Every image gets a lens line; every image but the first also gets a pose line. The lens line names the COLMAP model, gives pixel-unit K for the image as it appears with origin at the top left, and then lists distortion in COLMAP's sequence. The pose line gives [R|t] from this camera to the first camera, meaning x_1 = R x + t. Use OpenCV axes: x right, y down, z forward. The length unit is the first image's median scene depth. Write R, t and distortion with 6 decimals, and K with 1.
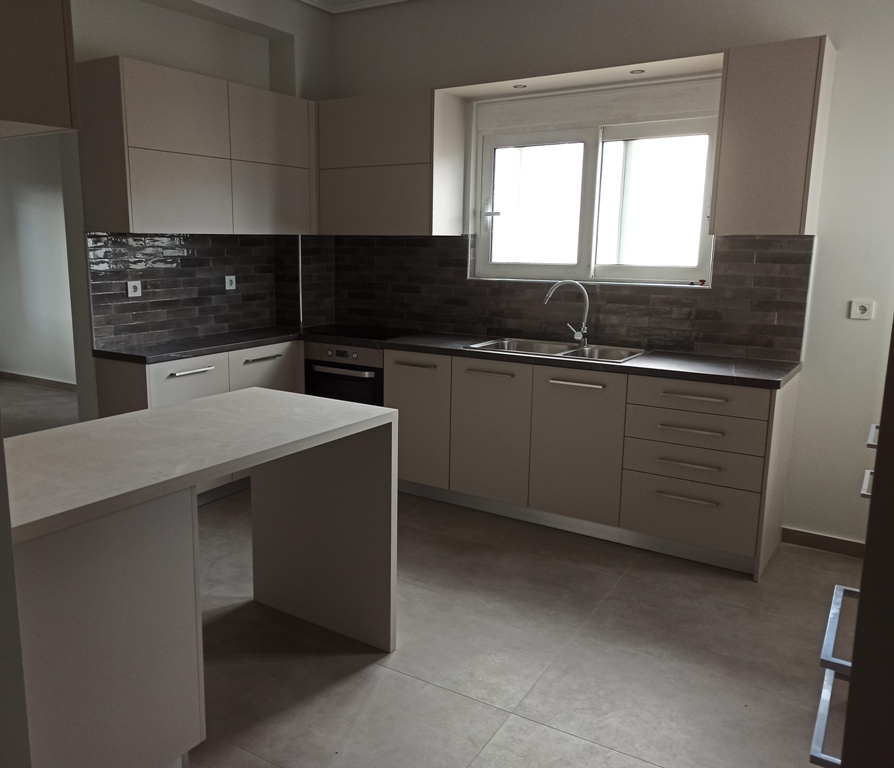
lens RADIAL K [[758.5, 0, 399.8], [0, 758.5, 386.3], [0, 0, 1]] dist [0.082027, -0.053699]
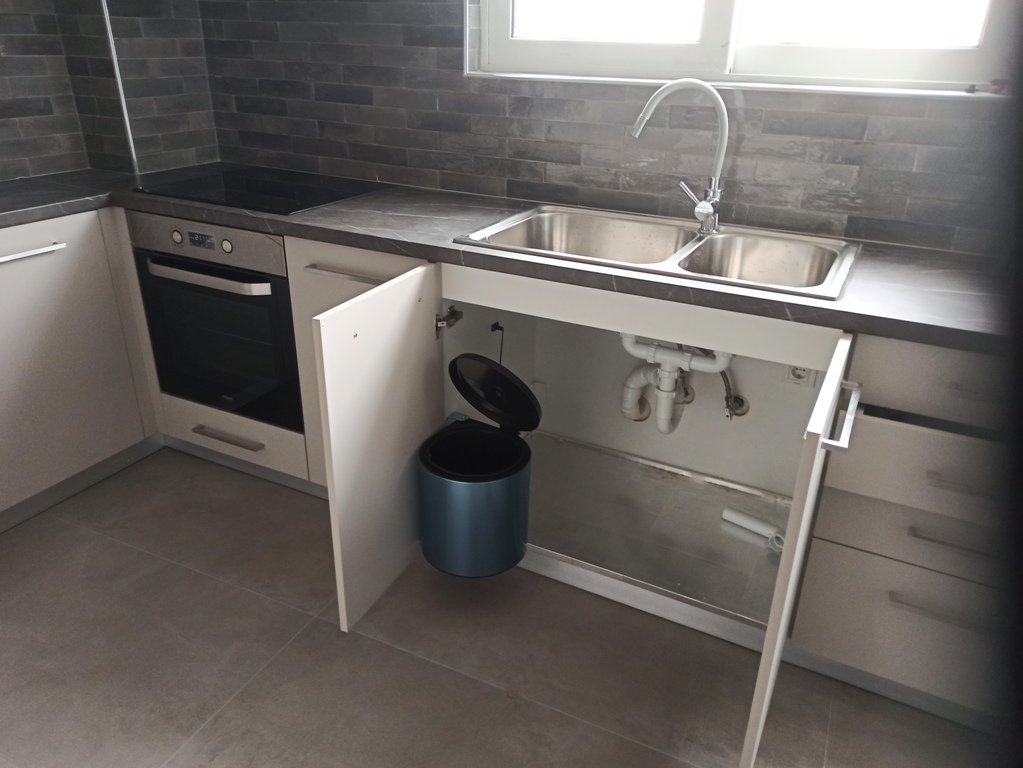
lens RADIAL K [[753.2, 0, 511.5], [0, 753.2, 384.0], [0, 0, 1]] dist [0.067074, -0.051234]
pose [[0.992879, -0.036529, 0.113386, 0.059217], [0.008388, 0.970901, 0.239336, -0.069391], [-0.118829, -0.236681, 0.964294, 0.509833]]
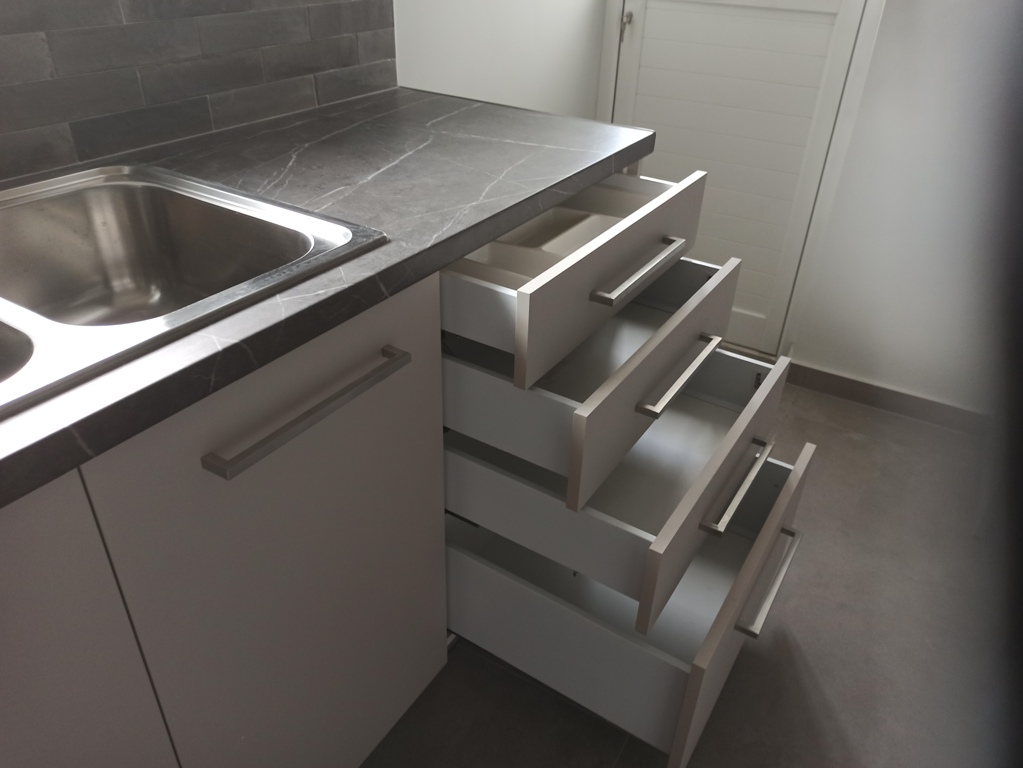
lens RADIAL K [[753.2, 0, 511.5], [0, 753.2, 384.0], [0, 0, 1]] dist [0.067074, -0.051234]
pose [[-0.030228, -0.541348, 0.840255, 0.041969], [0.163941, 0.826570, 0.538429, -0.097176], [-0.986007, 0.154028, 0.063764, 0.778667]]
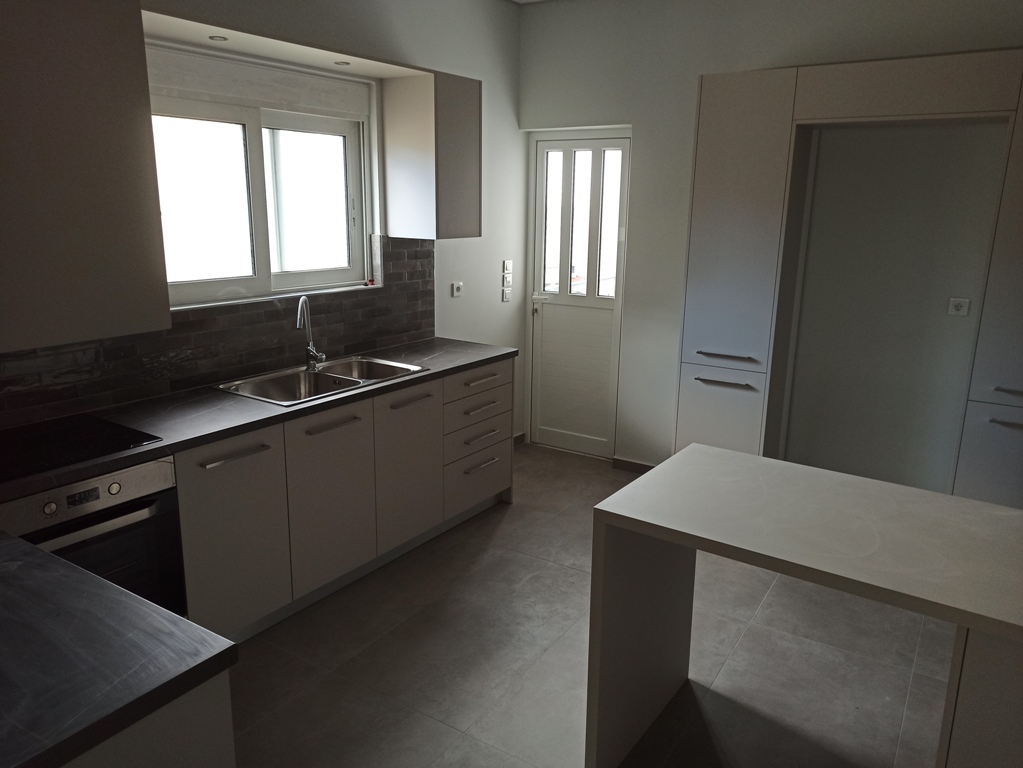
lens RADIAL K [[753.2, 0, 511.5], [0, 753.2, 384.0], [0, 0, 1]] dist [0.067074, -0.051234]
pose [[0.009545, -0.245661, 0.969309, -0.561158], [0.179251, 0.954072, 0.240034, -0.190303], [-0.983757, 0.171459, 0.053142, 0.691031]]
